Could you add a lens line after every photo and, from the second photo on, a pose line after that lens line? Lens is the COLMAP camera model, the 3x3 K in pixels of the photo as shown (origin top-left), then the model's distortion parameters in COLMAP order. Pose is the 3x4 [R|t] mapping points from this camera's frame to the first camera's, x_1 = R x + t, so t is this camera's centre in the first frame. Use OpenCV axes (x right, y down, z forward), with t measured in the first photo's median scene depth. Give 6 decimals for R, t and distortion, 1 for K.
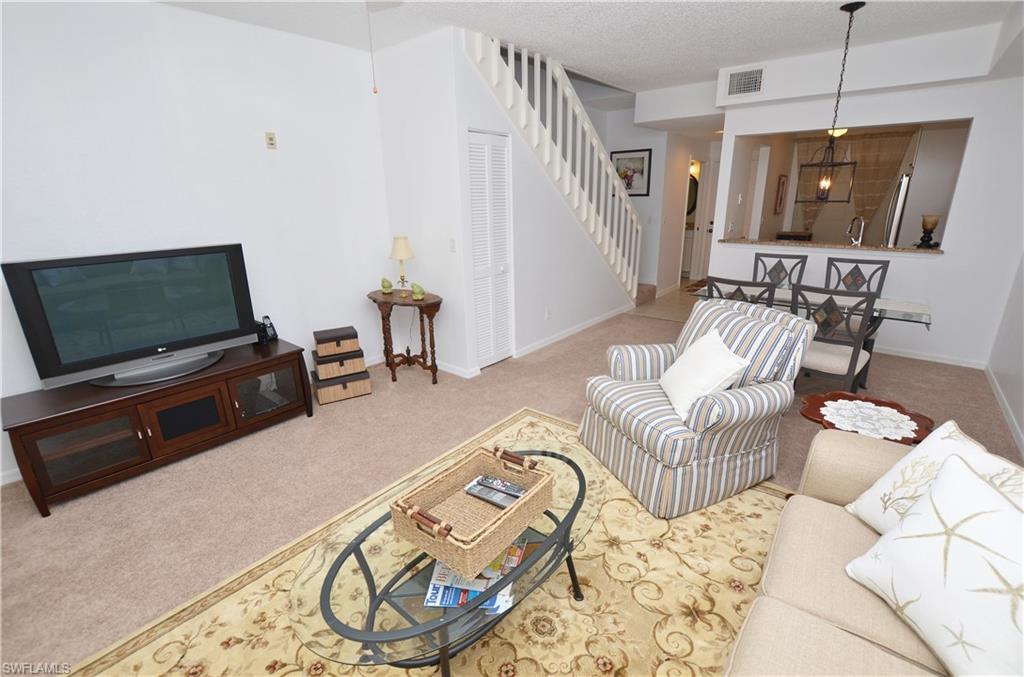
lens RADIAL K [[458.6, 0, 513.3], [0, 458.6, 342.5], [0, 0, 1]] dist [-0.022580, 0.000934]
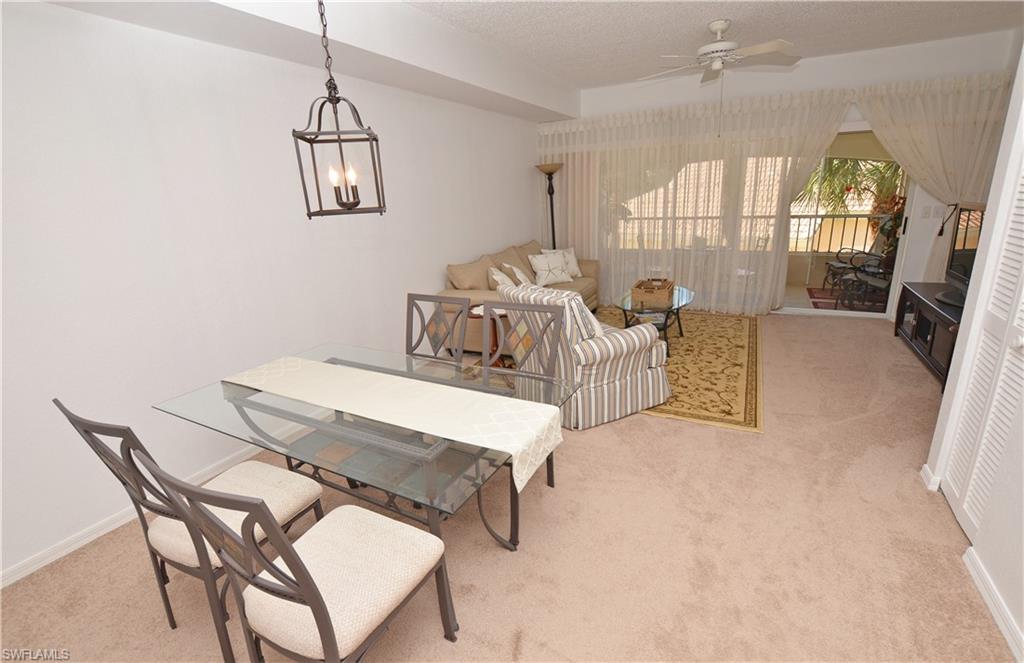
lens RADIAL K [[464.0, 0, 521.6], [0, 464.0, 333.0], [0, 0, 1]] dist [-0.001478, -0.000061]
pose [[-0.976714, 0.119027, -0.178498, 0.605860], [-0.002277, 0.826191, 0.563385, -0.501895], [0.214531, 0.550673, -0.806682, 1.559432]]
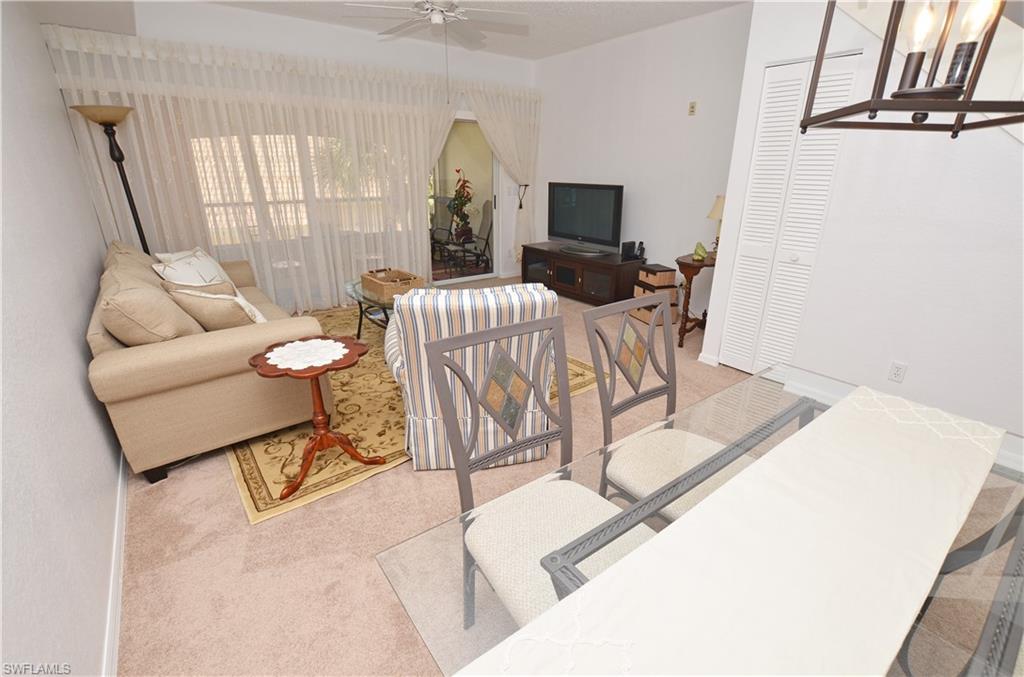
lens RADIAL K [[458.6, 0, 513.1], [0, 458.6, 340.1], [0, 0, 1]] dist [-0.022580, 0.000934]
pose [[-0.228380, 0.354825, -0.906610, 0.963056], [-0.296810, 0.861514, 0.411943, -0.266673], [0.927225, 0.363171, -0.091437, 0.900225]]
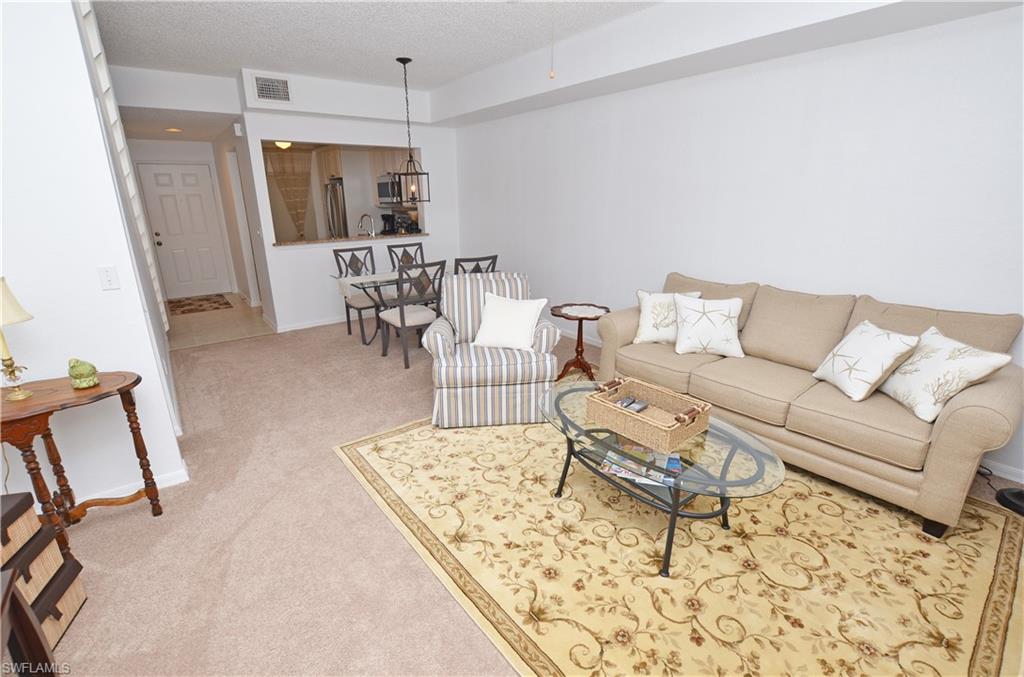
lens RADIAL K [[458.6, 0, 514.4], [0, 458.6, 340.5], [0, 0, 1]] dist [-0.022580, 0.000934]
pose [[0.225955, -0.279172, 0.933278, -0.649061], [0.300832, 0.931224, 0.205724, -0.117588], [-0.926523, 0.234276, 0.294399, 0.427943]]
